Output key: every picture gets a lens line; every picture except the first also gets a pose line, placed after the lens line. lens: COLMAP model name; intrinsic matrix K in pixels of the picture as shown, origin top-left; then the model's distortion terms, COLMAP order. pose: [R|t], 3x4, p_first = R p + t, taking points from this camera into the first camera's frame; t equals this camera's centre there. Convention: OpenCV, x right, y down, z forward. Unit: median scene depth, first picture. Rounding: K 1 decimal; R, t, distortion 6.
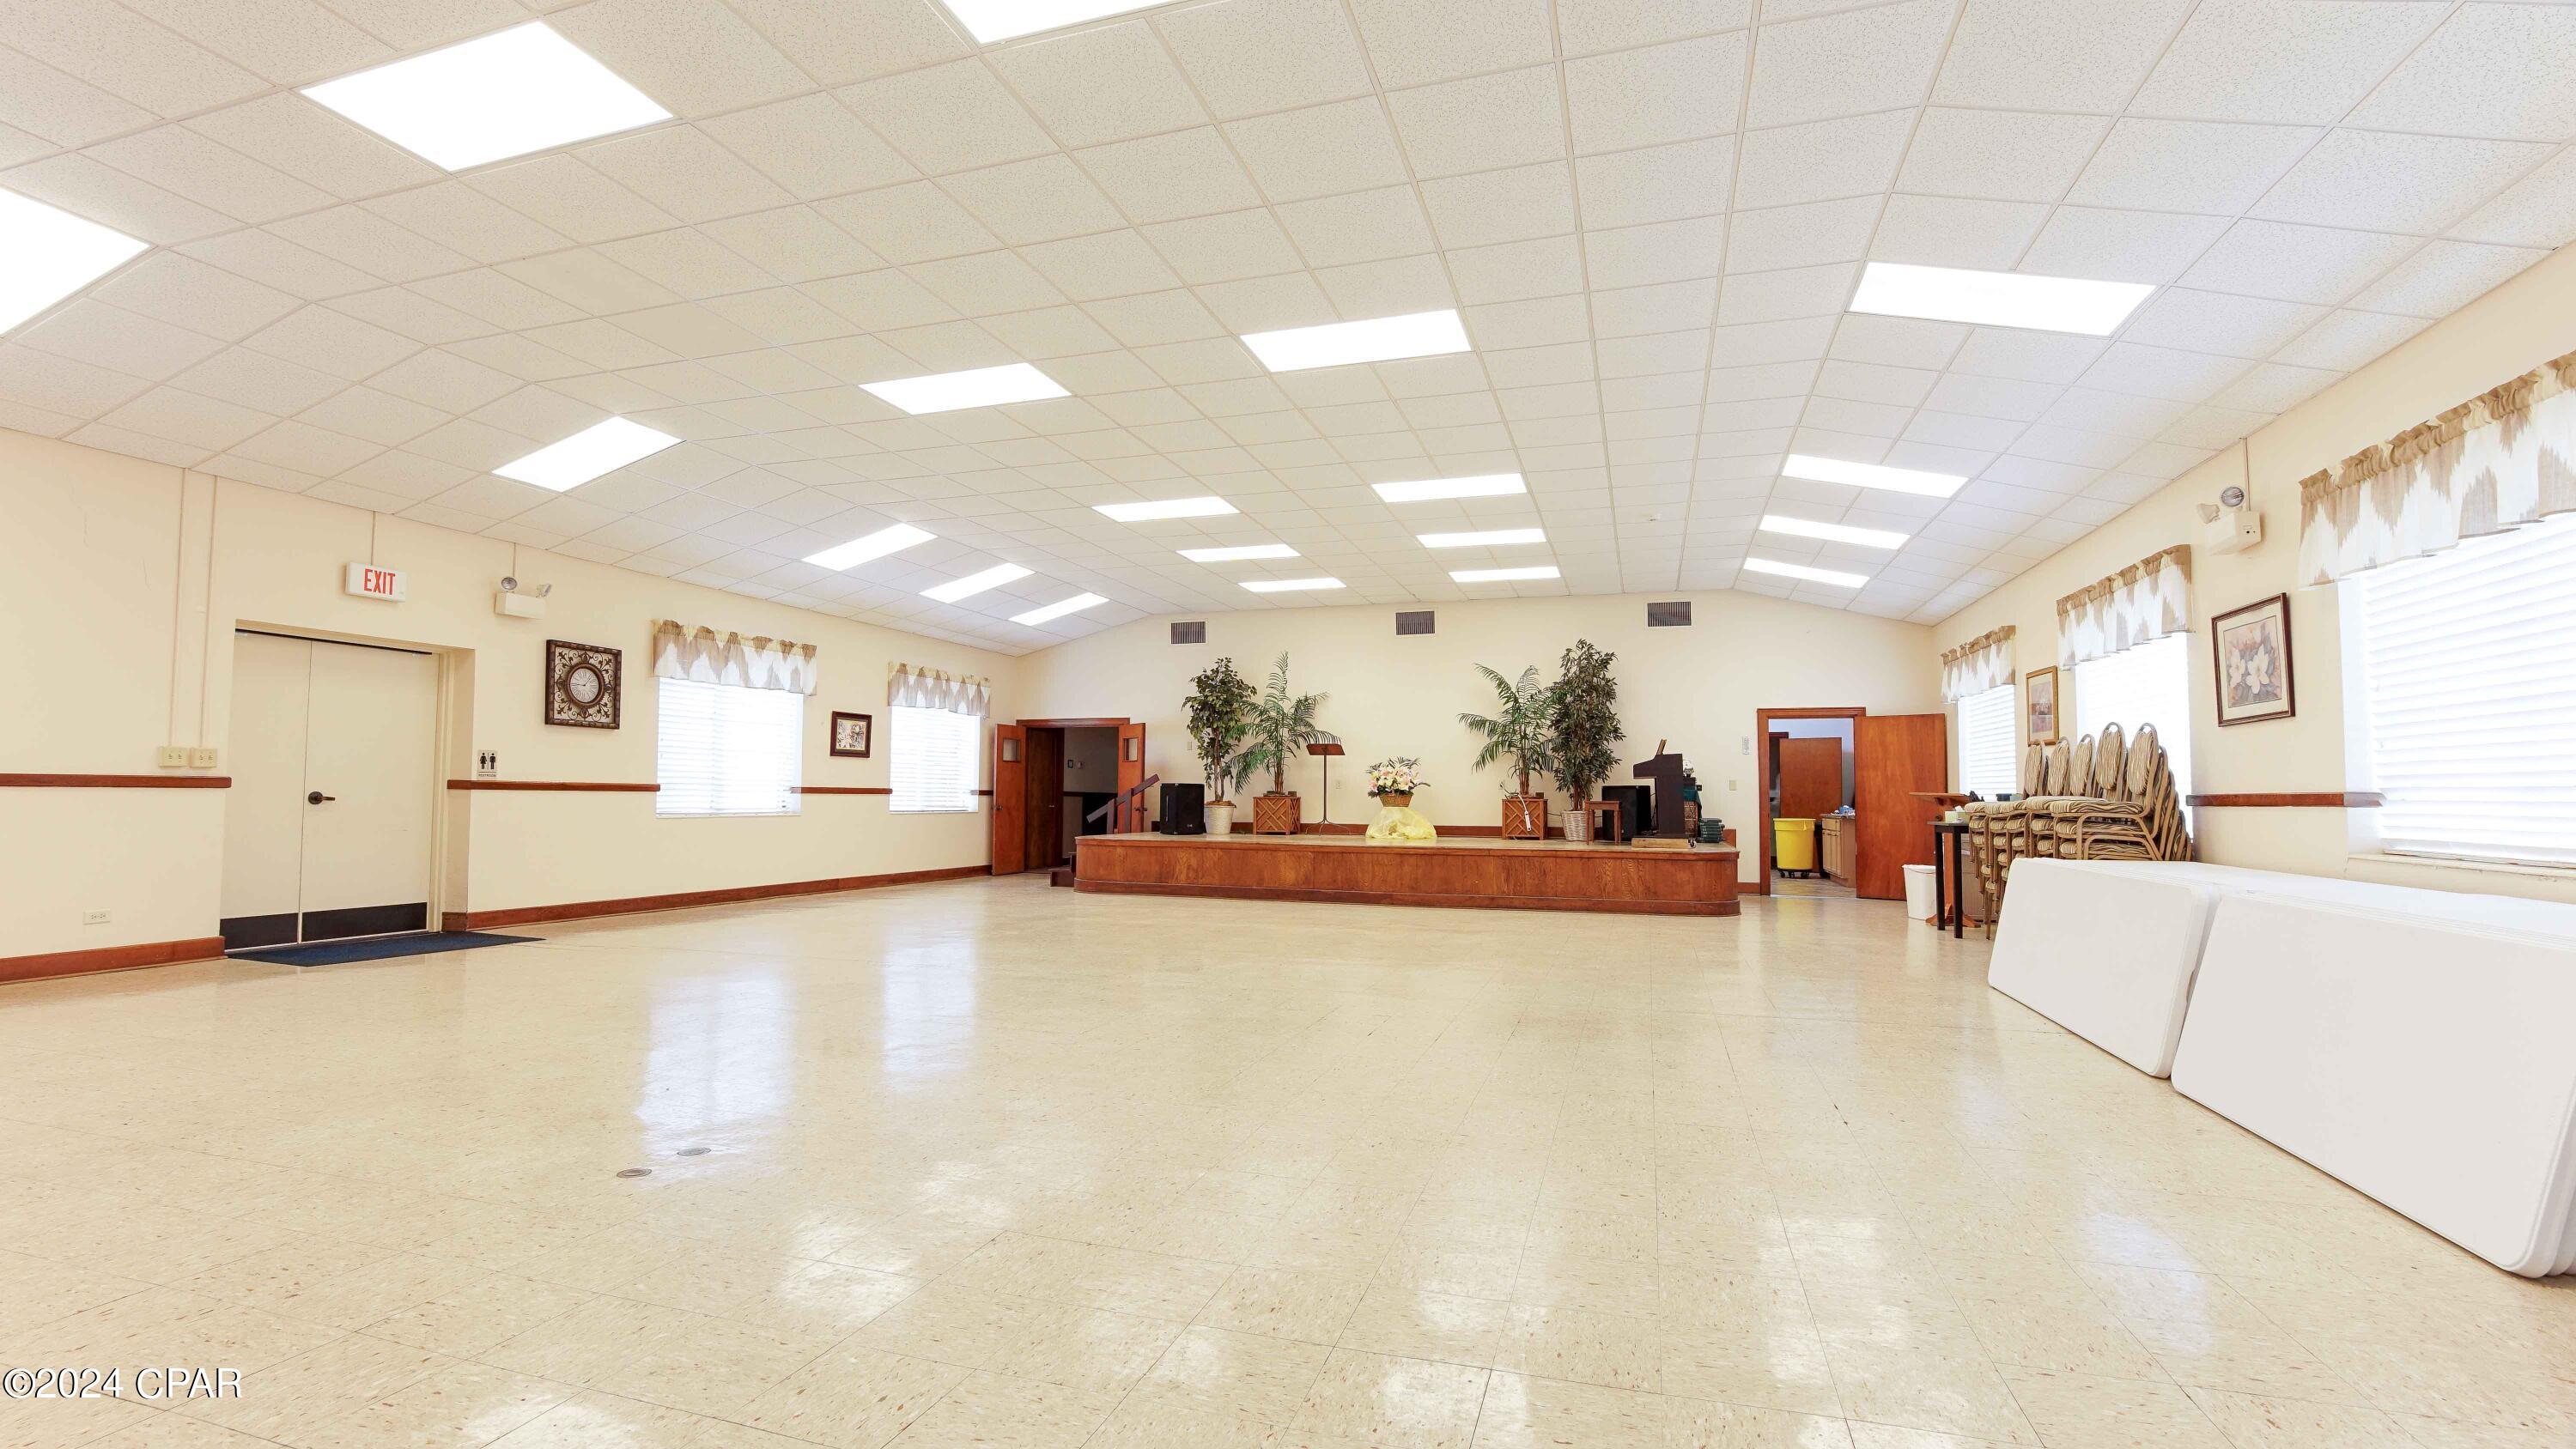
lens RADIAL K [[1140.1, 0, 1278.8], [0, 1140.1, 738.1], [0, 0, 1]] dist [-0.024867, 0.000091]
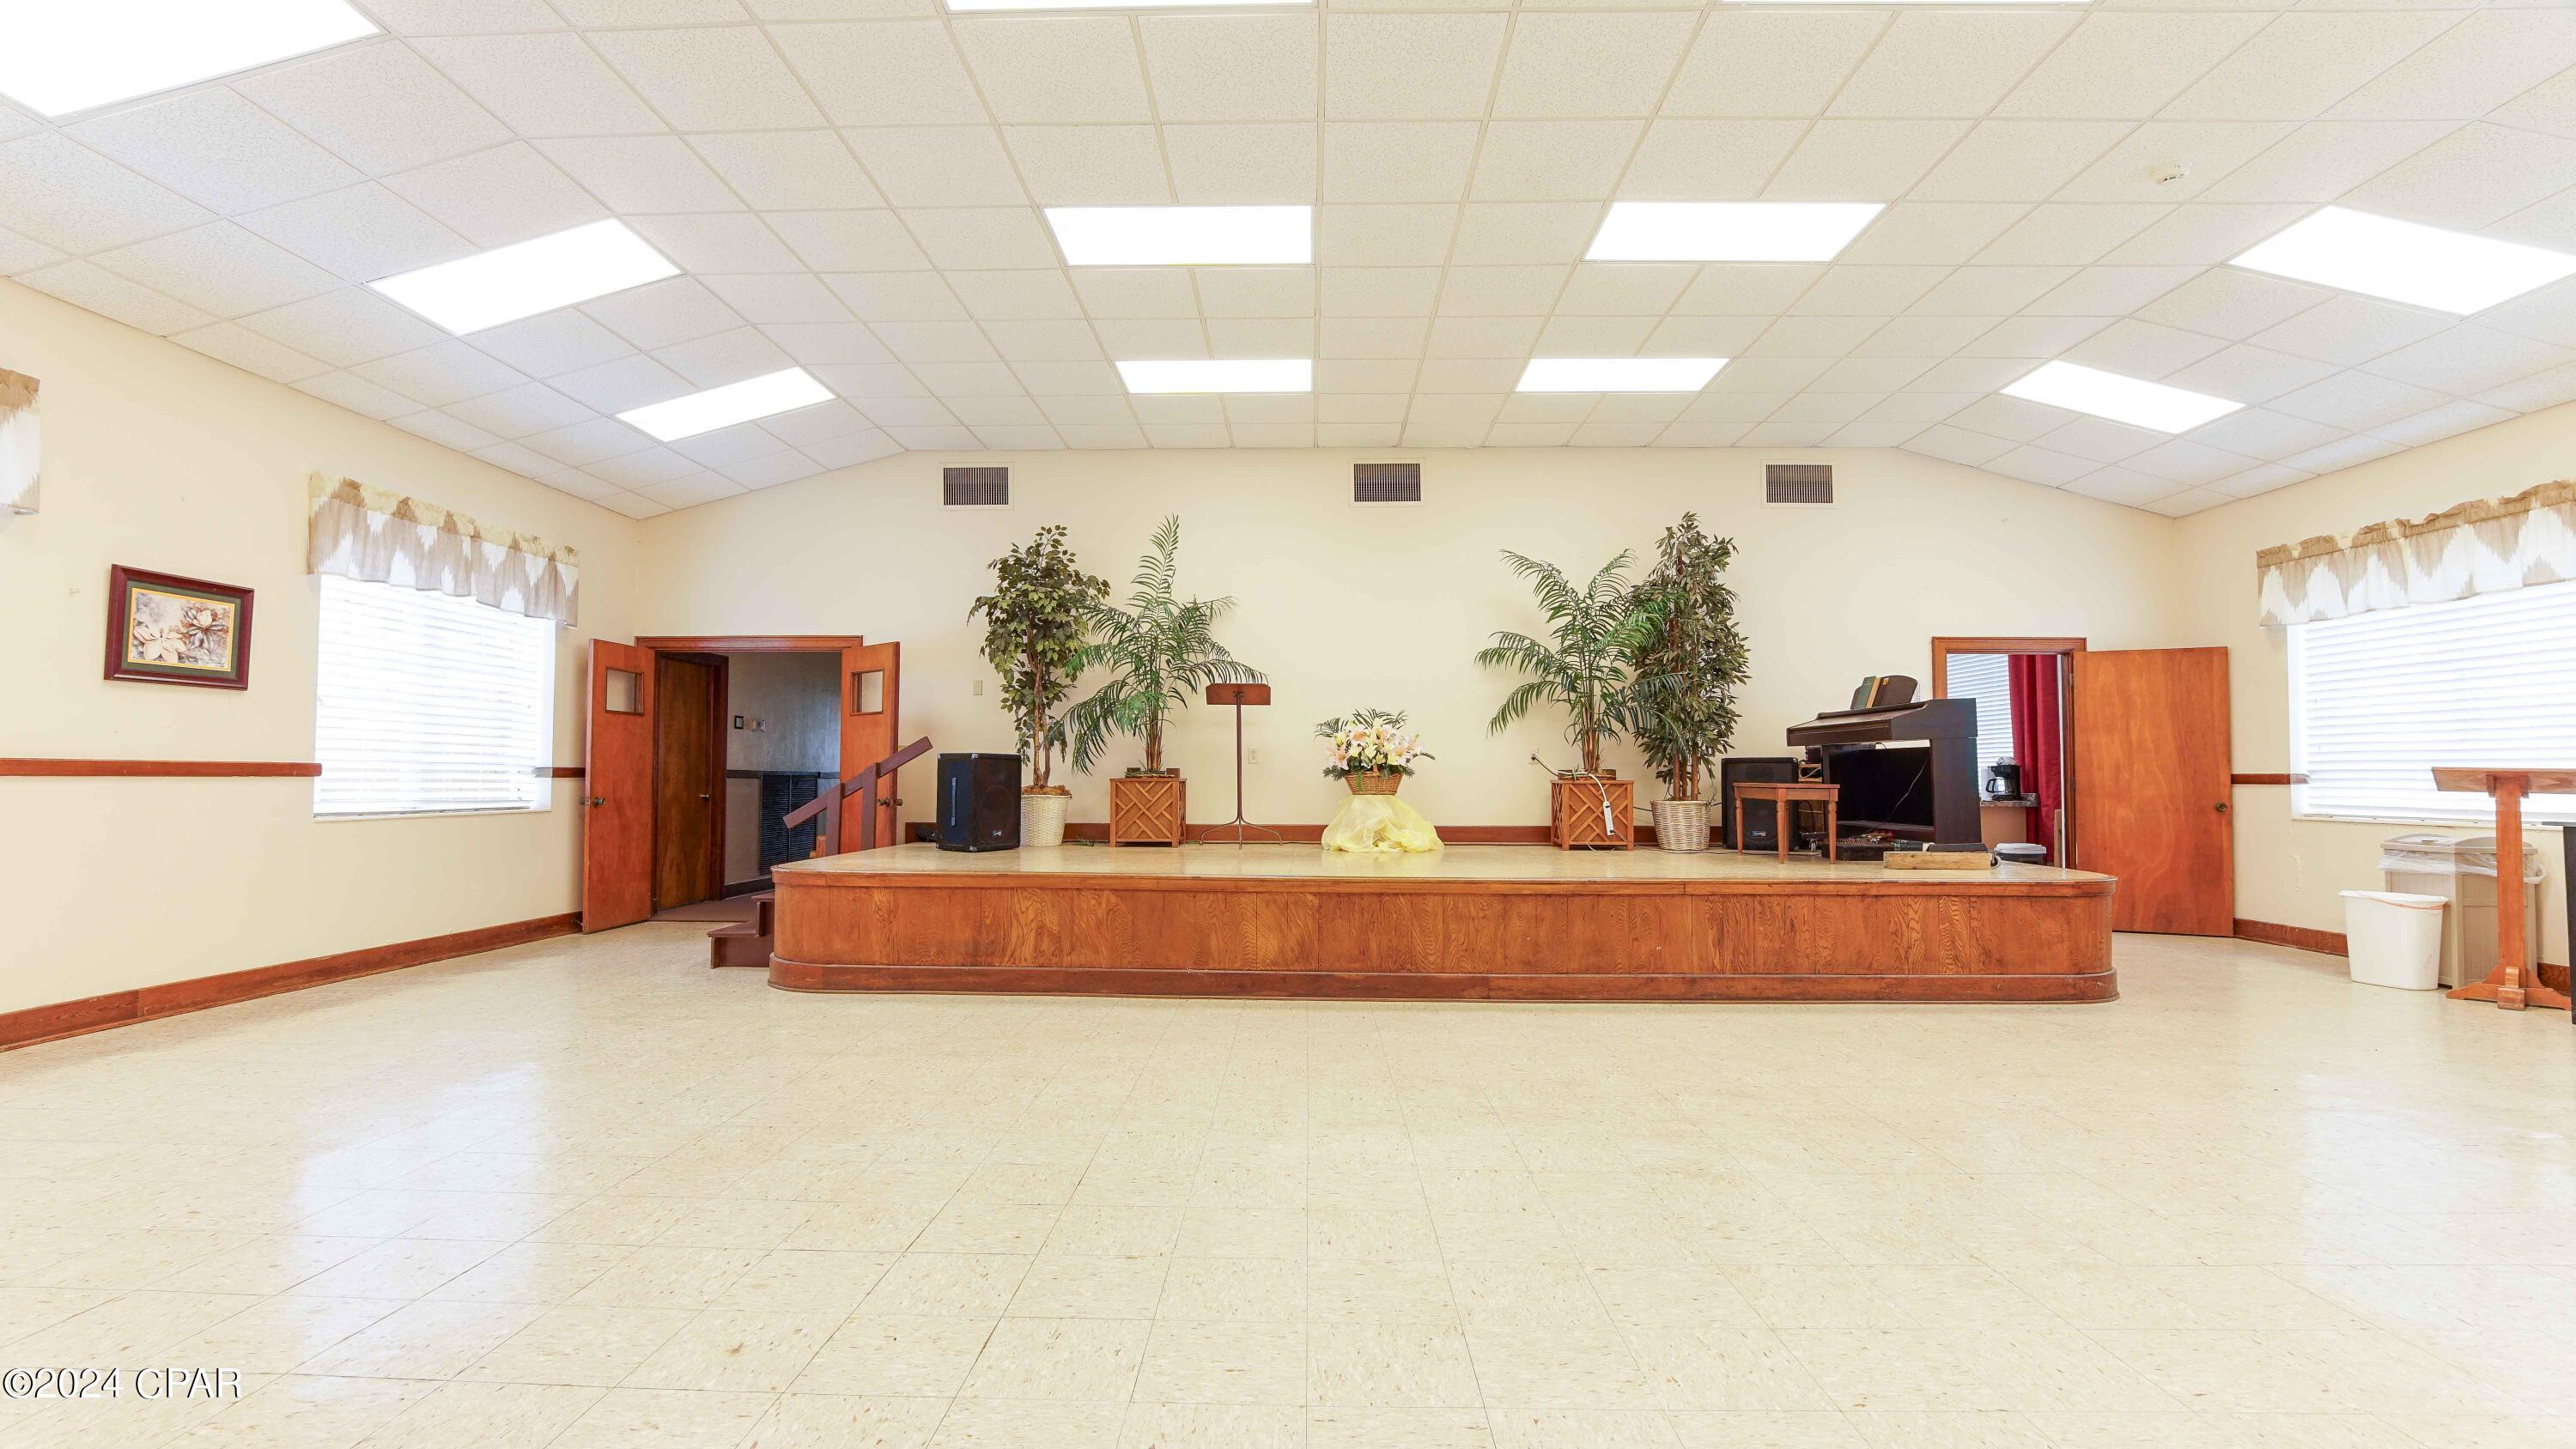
lens RADIAL K [[1140.1, 0, 1278.8], [0, 1140.1, 738.1], [0, 0, 1]] dist [-0.024867, 0.000091]
pose [[0.959540, 0.005222, 0.281522, -0.099631], [-0.010691, 0.999783, 0.017894, 0.021403], [-0.281368, -0.020180, 0.959388, 0.449734]]
